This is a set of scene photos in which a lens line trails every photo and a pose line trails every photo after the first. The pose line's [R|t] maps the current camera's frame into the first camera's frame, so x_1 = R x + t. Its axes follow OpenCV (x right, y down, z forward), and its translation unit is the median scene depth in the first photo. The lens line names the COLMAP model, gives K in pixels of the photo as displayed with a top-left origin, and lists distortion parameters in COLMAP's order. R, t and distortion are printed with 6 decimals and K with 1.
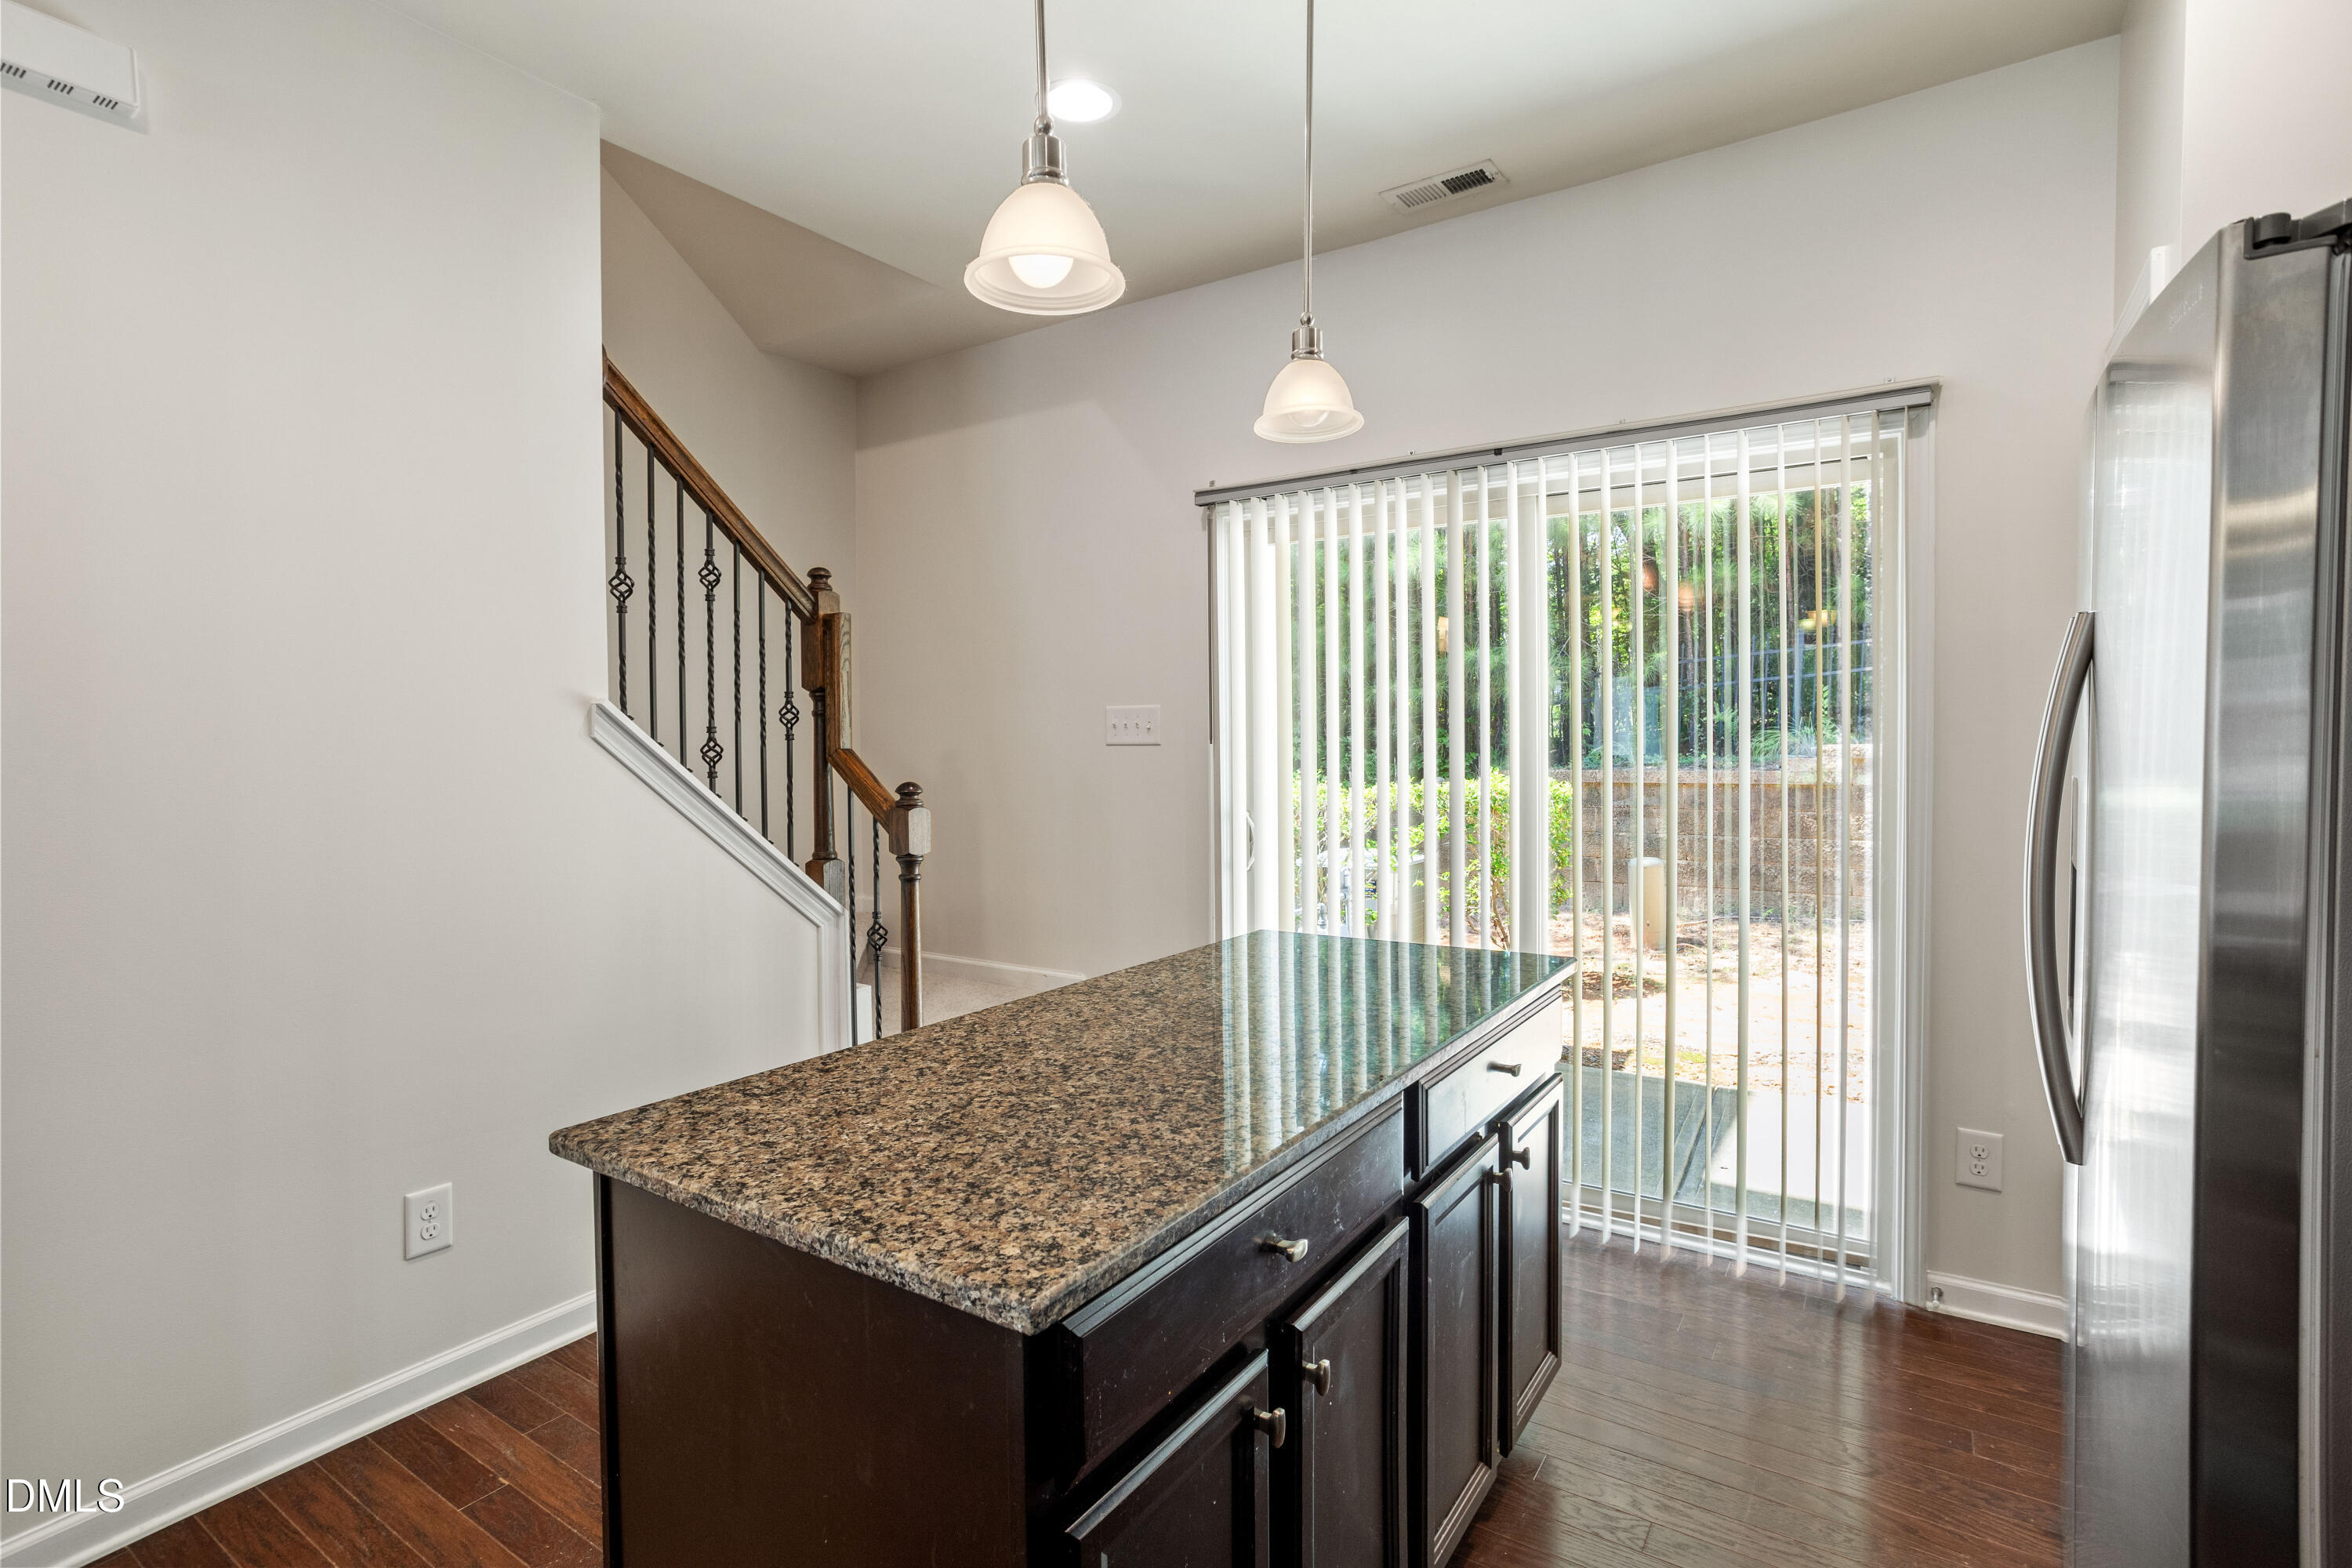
lens RADIAL K [[1152.9, 0, 1154.7], [0, 1152.9, 767.4], [0, 0, 1]] dist [-0.034381, 0.015175]
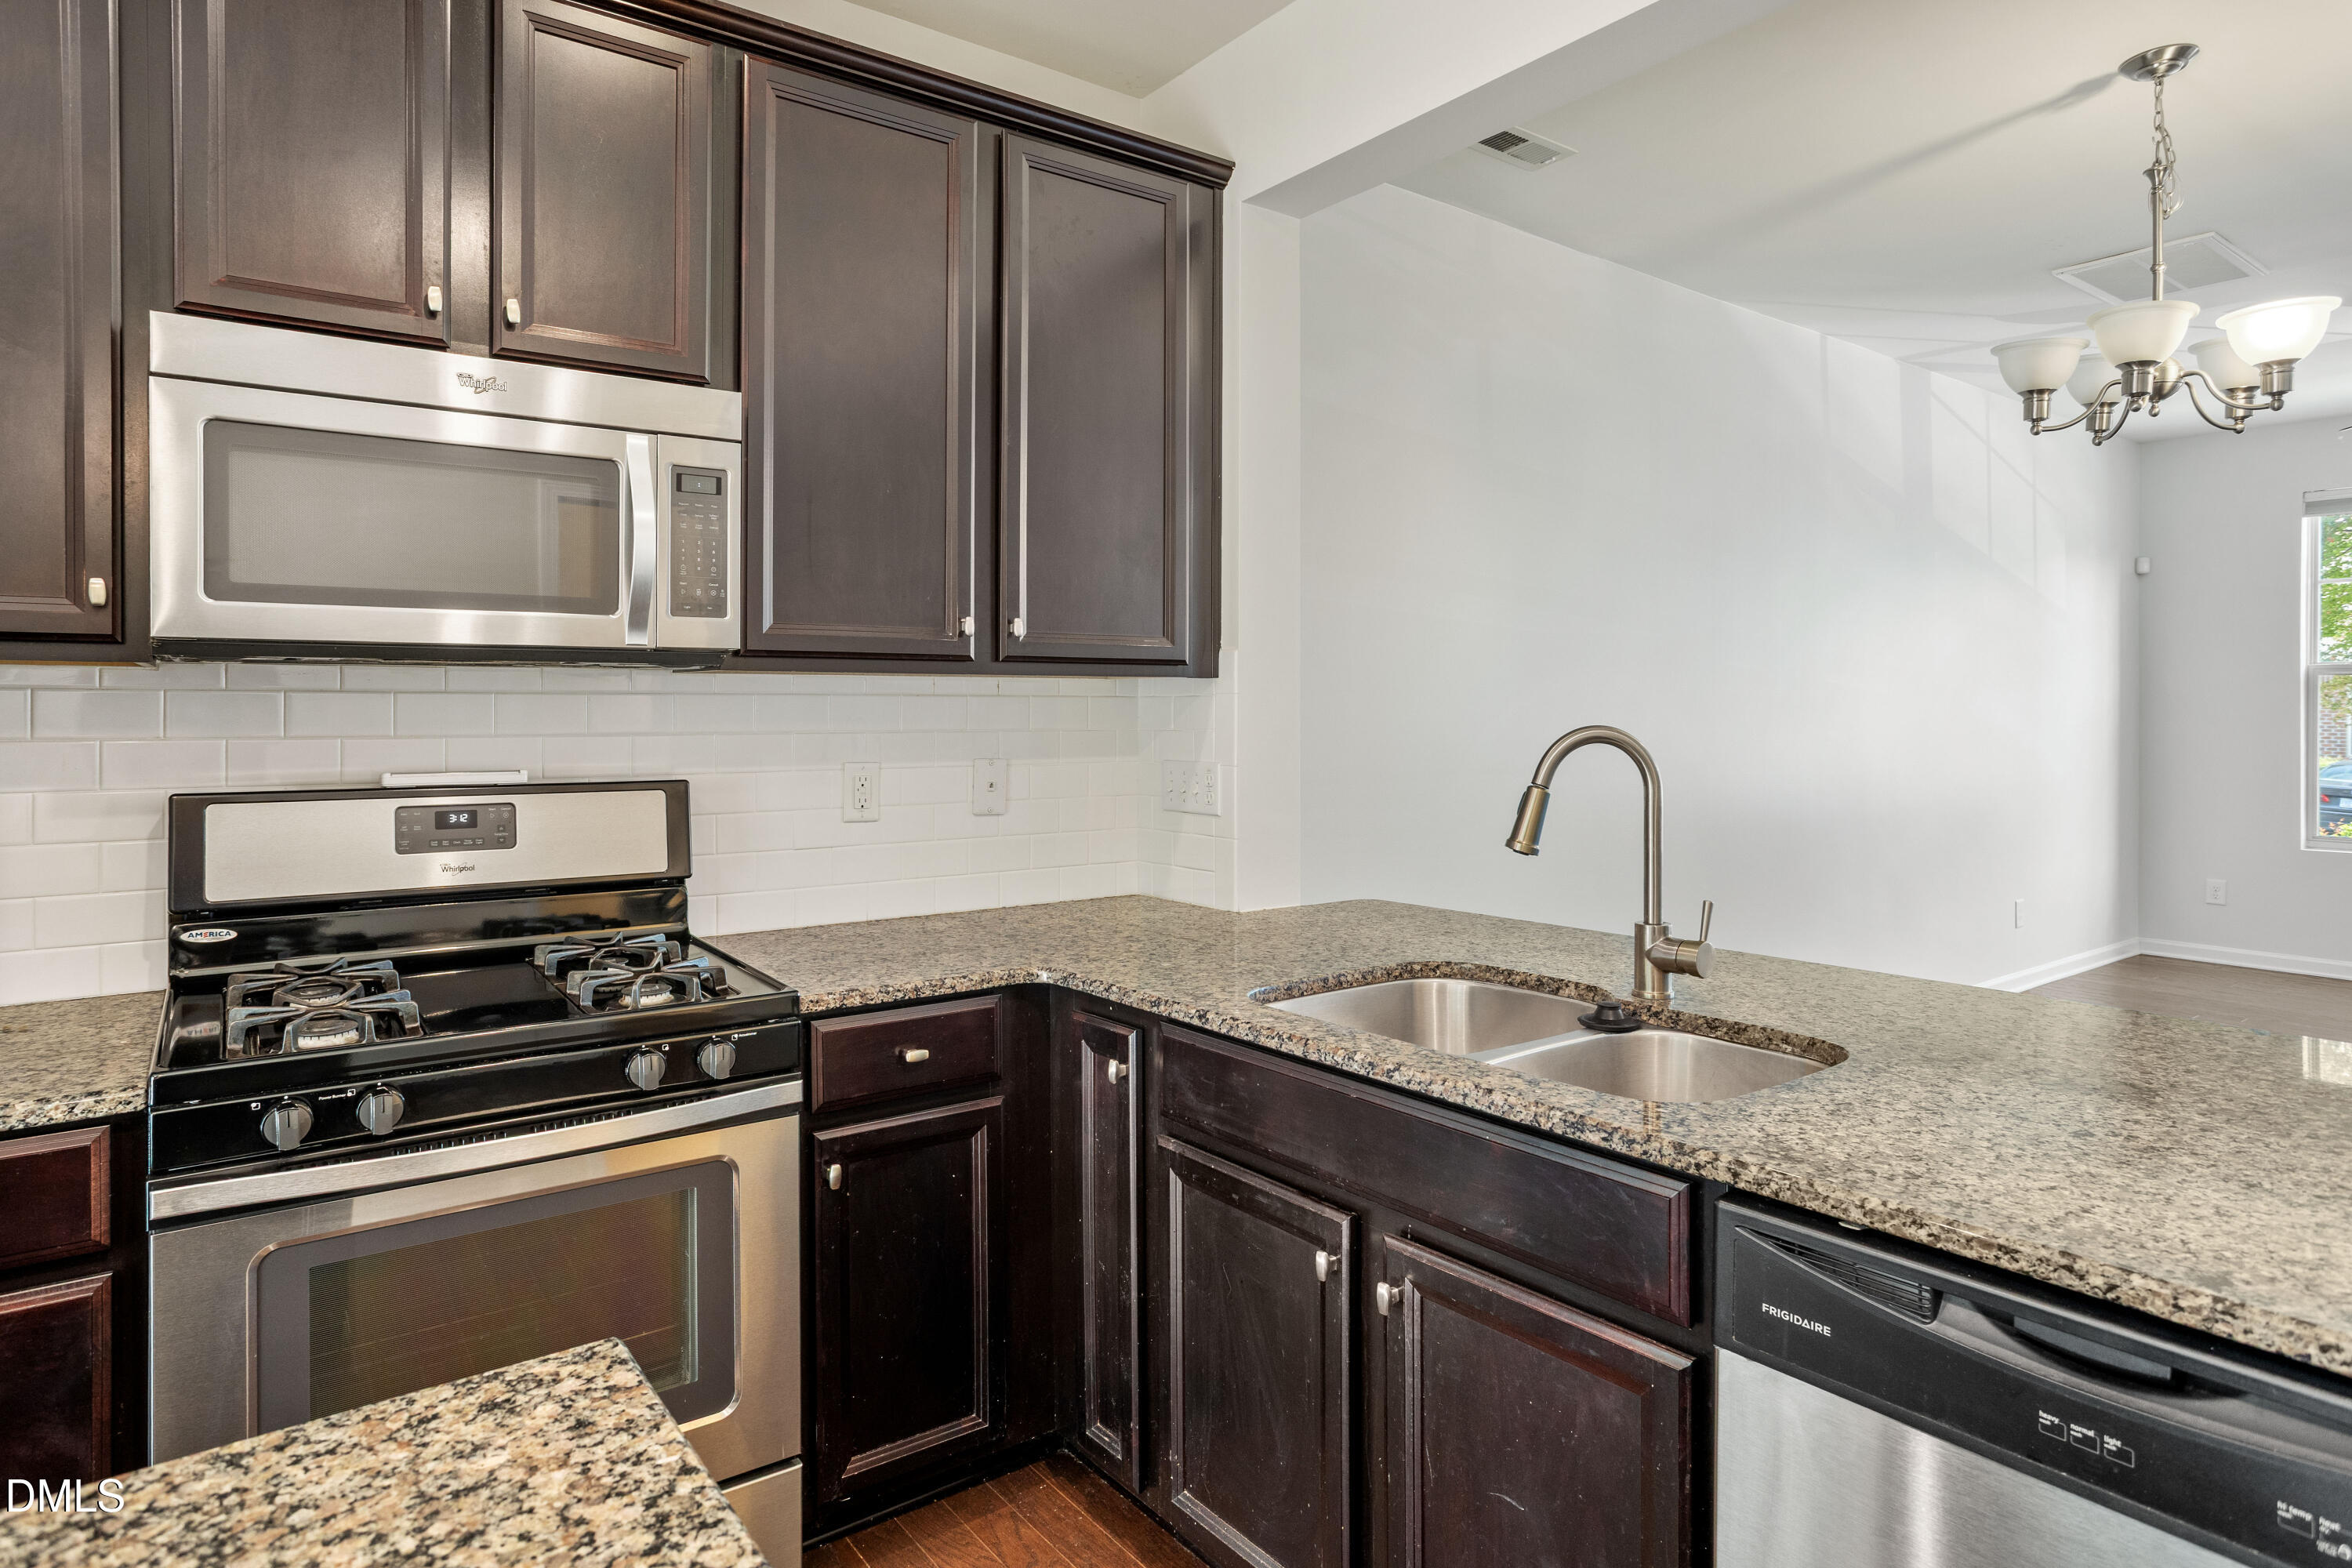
lens RADIAL K [[1306.5, 0, 1149.1], [0, 1306.5, 721.7], [0, 0, 1]] dist [-0.027141, 0.012516]
pose [[-0.942364, 0.006139, 0.334534, -0.605337], [0.019186, 0.999178, 0.035712, -0.025250], [-0.334040, 0.040072, -0.941707, 1.297973]]
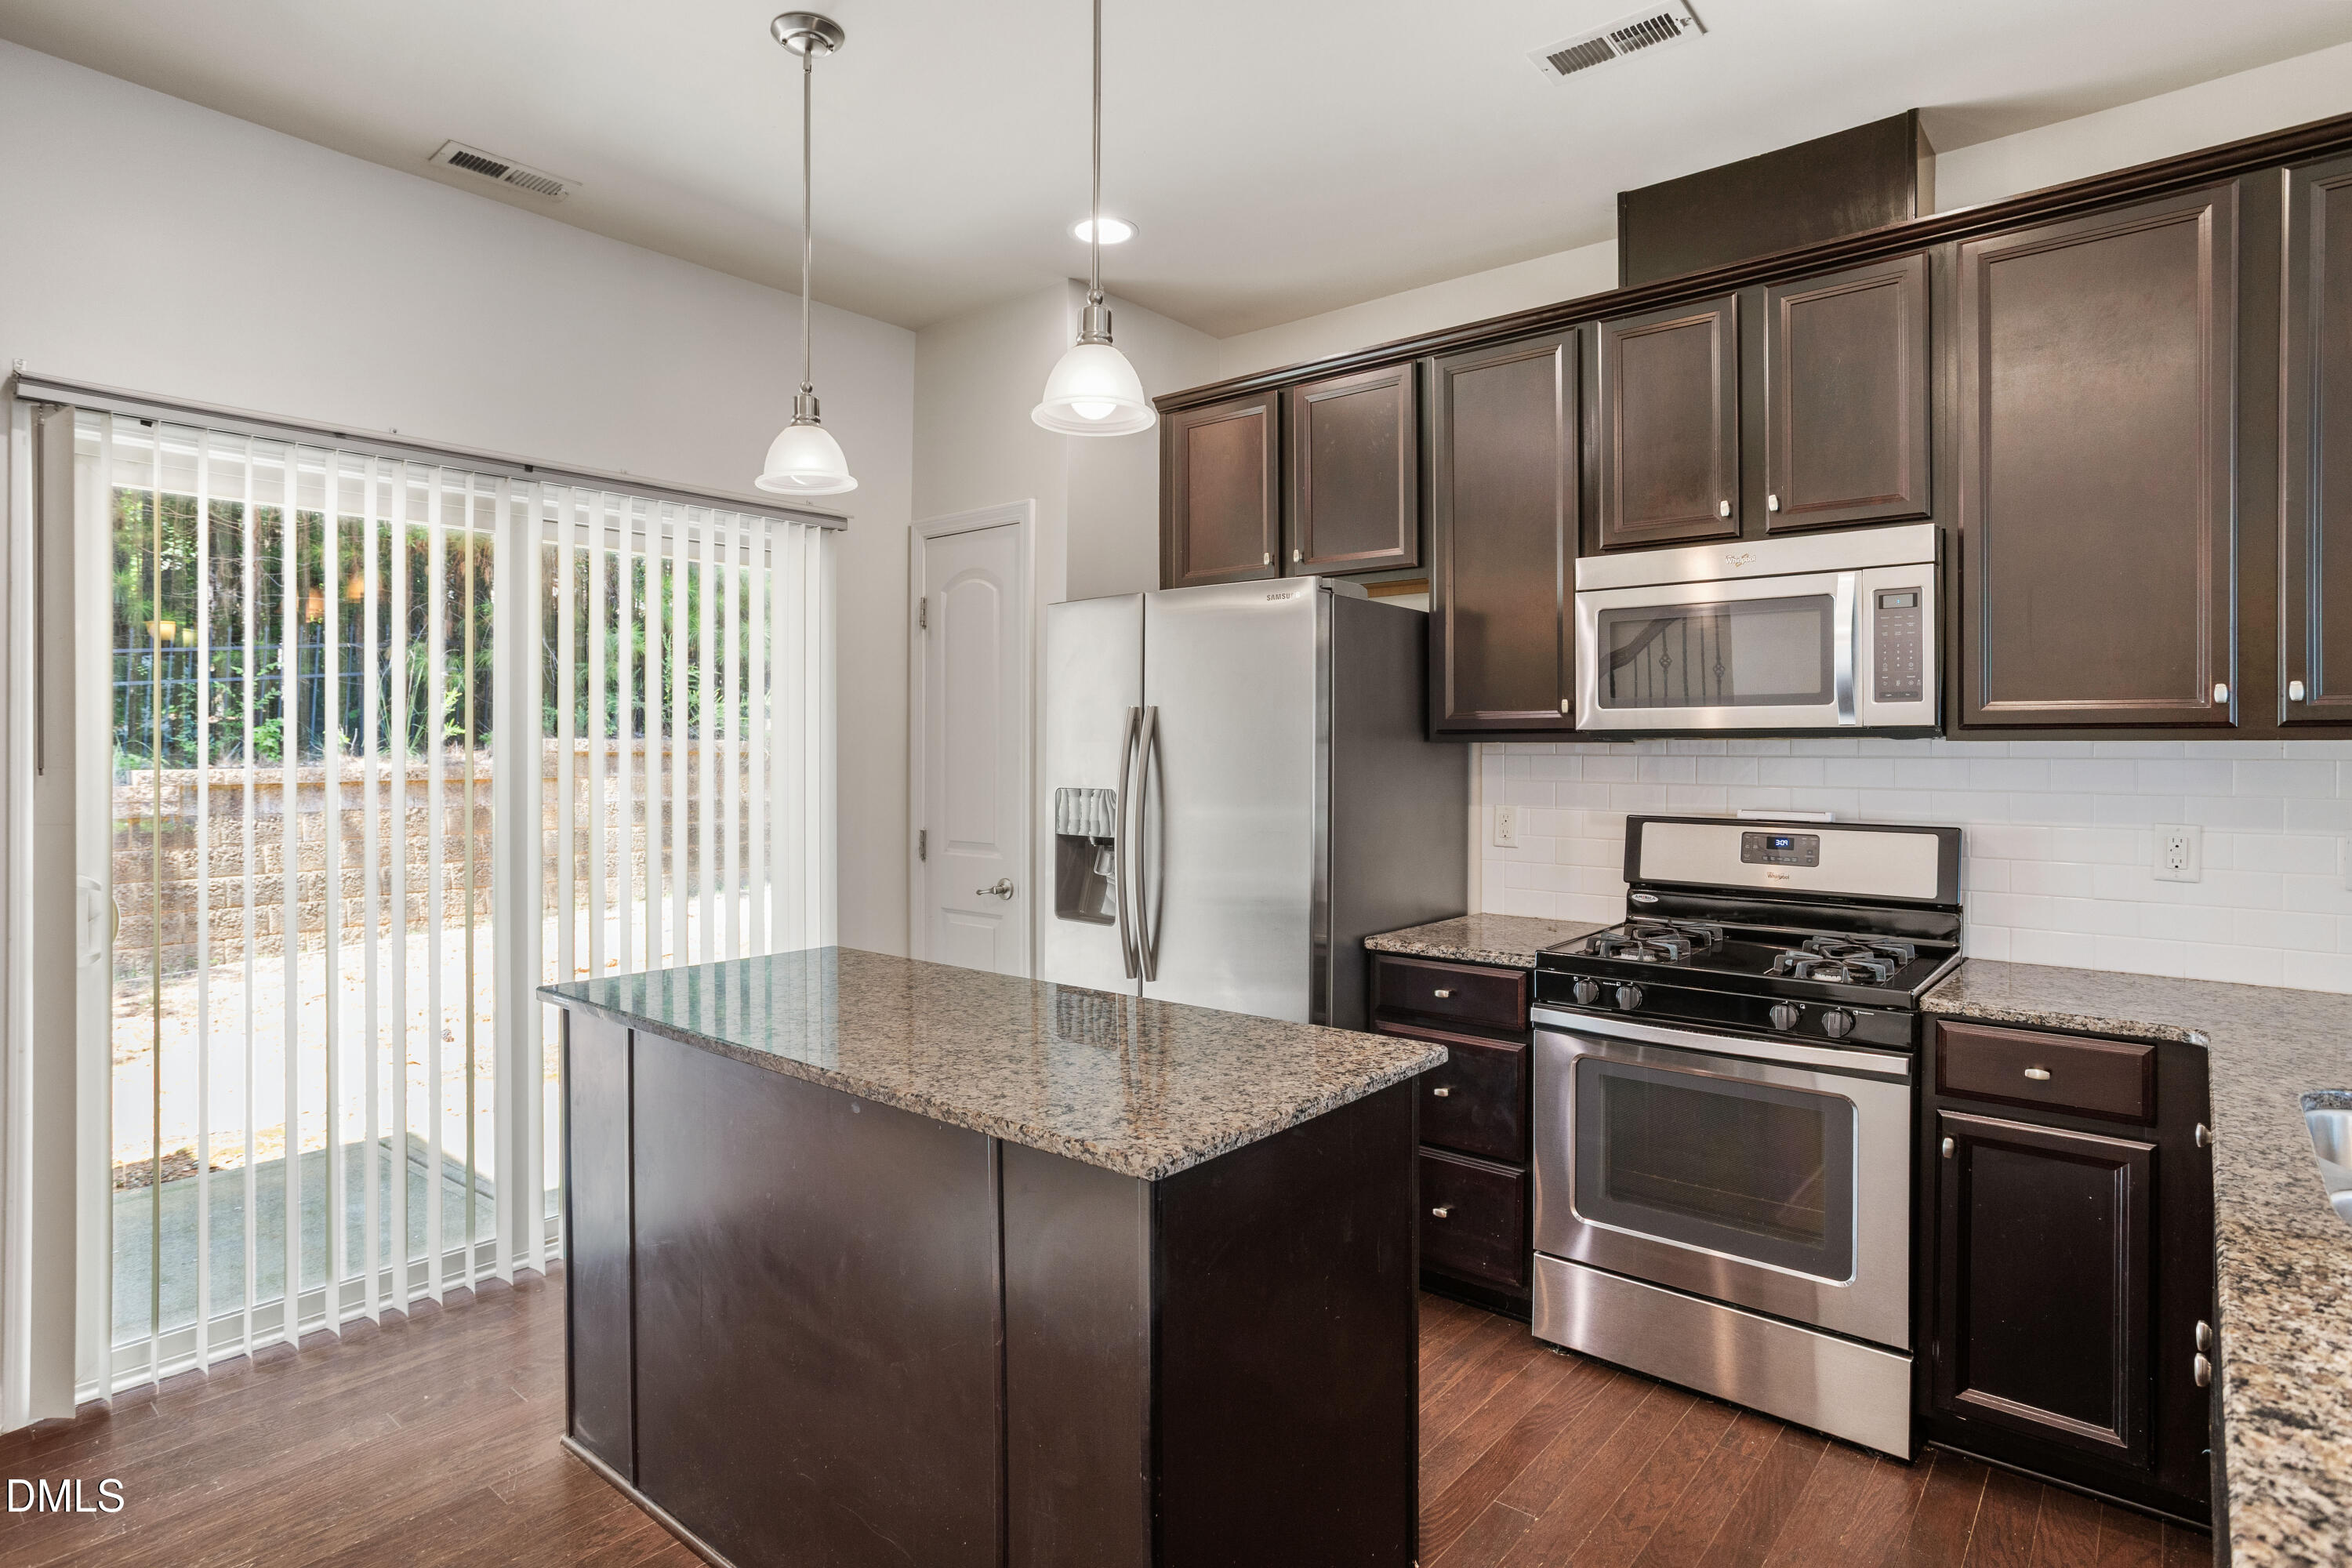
lens RADIAL K [[1230.3, 0, 1202.0], [0, 1230.3, 754.1], [0, 0, 1]] dist [-0.036253, 0.012875]
pose [[0.083105, 0.008348, 0.996506, -1.689923], [0.023813, 0.999663, -0.010360, -0.028915], [-0.996256, 0.024590, 0.082878, 0.902087]]
